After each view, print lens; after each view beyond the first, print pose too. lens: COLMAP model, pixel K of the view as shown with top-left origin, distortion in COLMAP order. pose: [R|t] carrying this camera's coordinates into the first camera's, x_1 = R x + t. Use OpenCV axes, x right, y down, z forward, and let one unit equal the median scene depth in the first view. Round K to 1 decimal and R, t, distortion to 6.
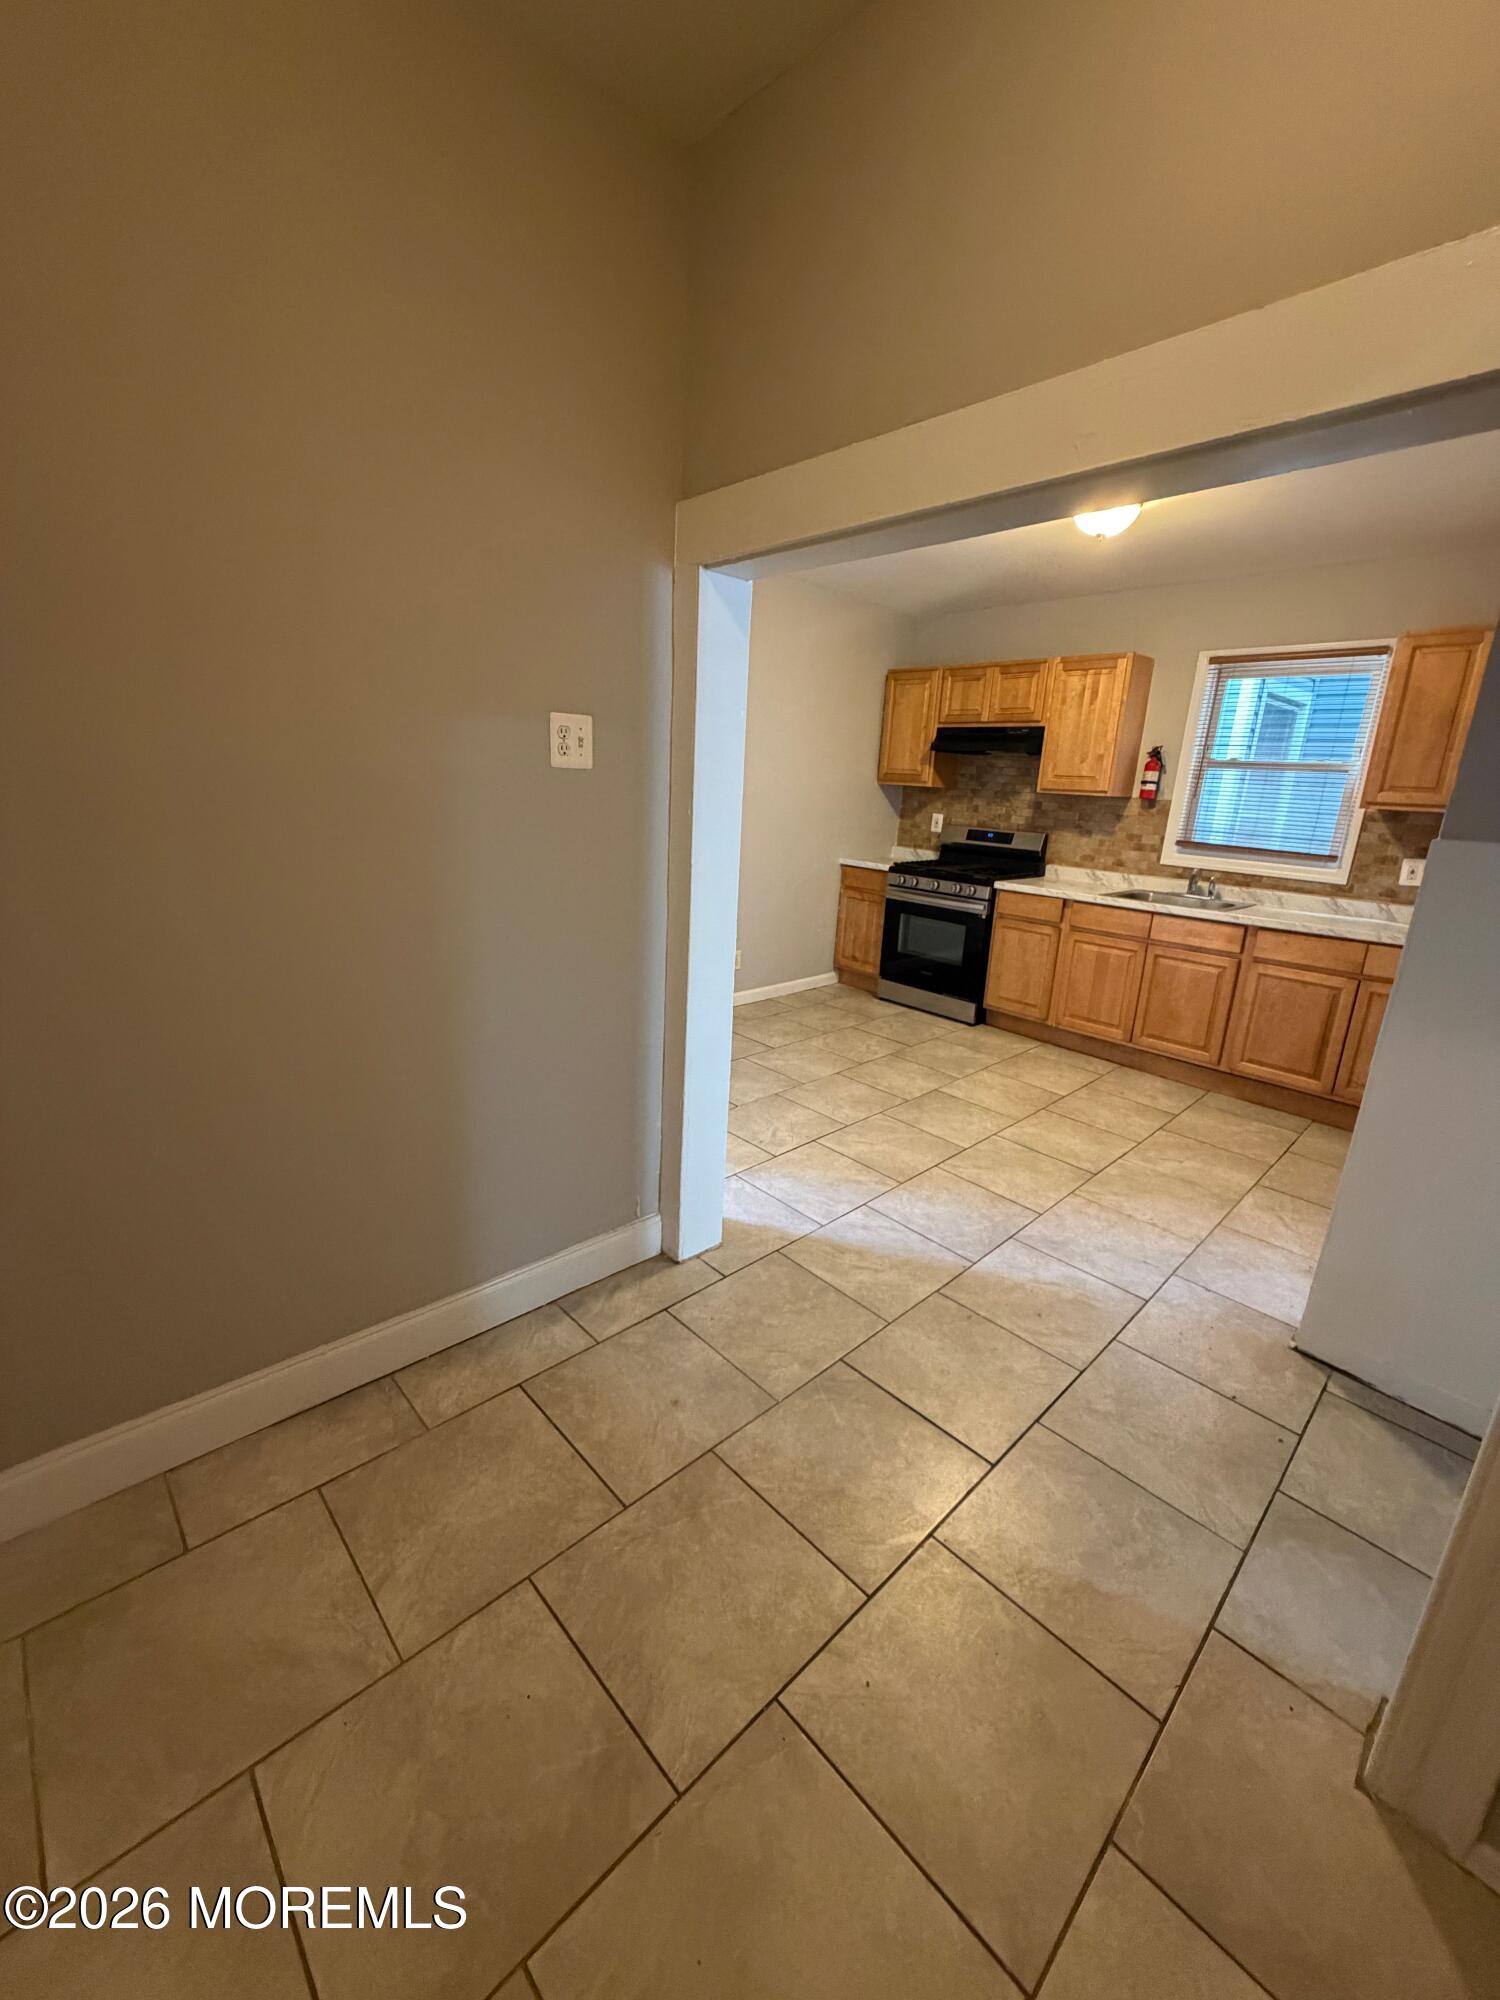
lens RADIAL K [[796.9, 0, 747.2], [0, 796.9, 998.3], [0, 0, 1]] dist [-0.002472, -0.000140]
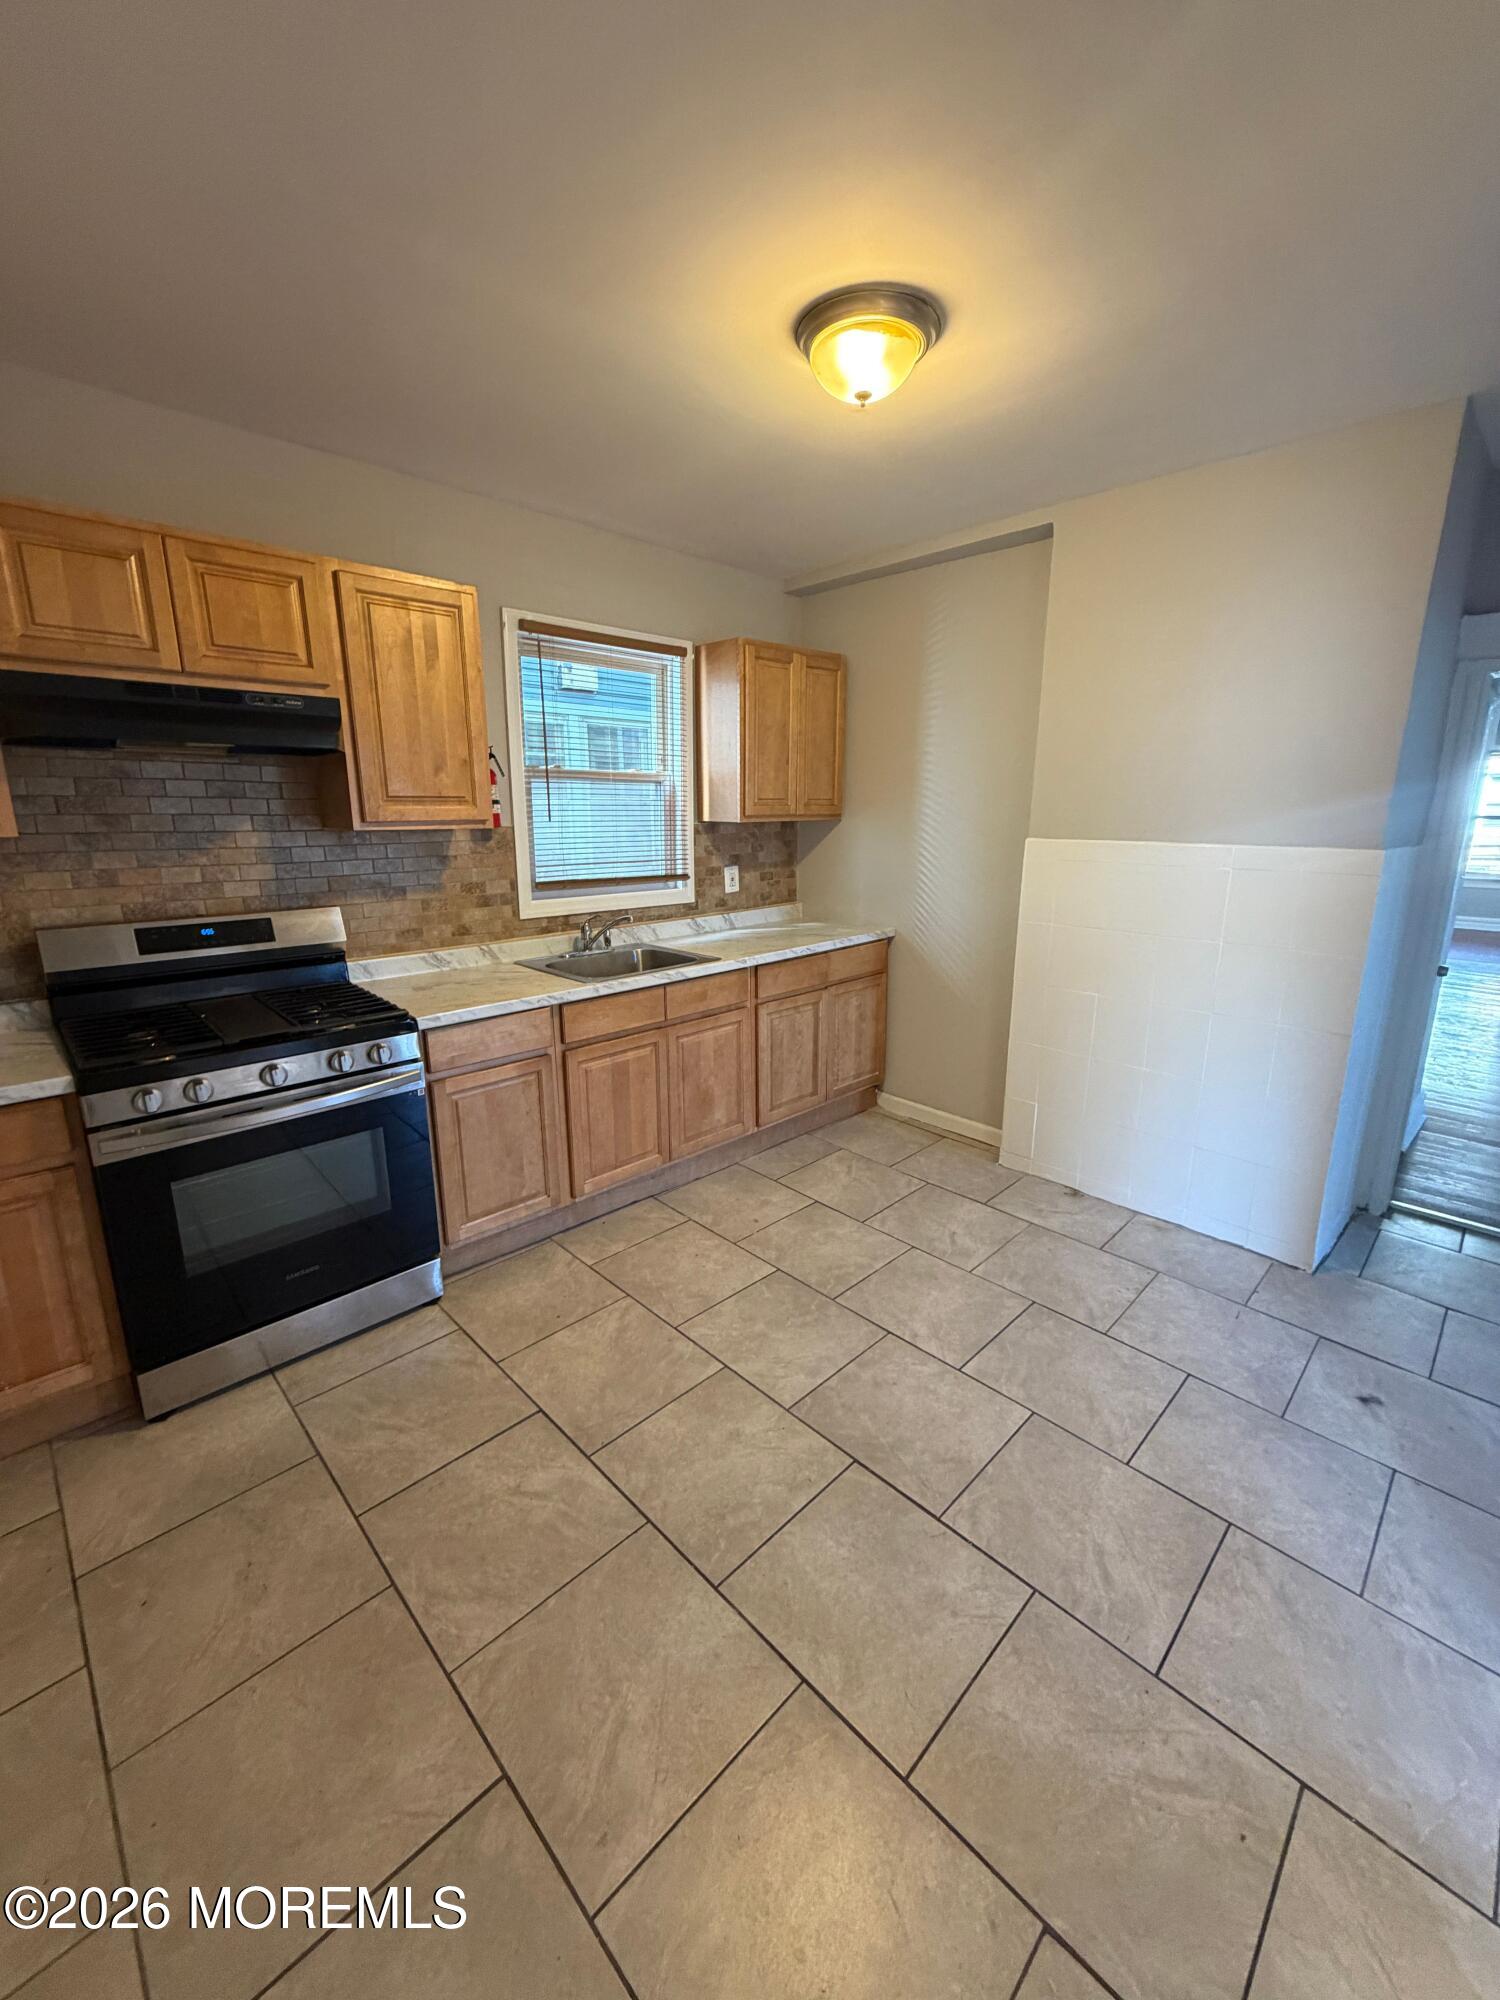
lens RADIAL K [[796.9, 0, 748.8], [0, 796.9, 992.9], [0, 0, 1]] dist [-0.002472, -0.000140]
pose [[-0.023929, -0.275320, 0.961055, -0.166107], [0.265364, 0.925095, 0.271626, -0.252504], [-0.963851, 0.261529, 0.050924, 0.820060]]
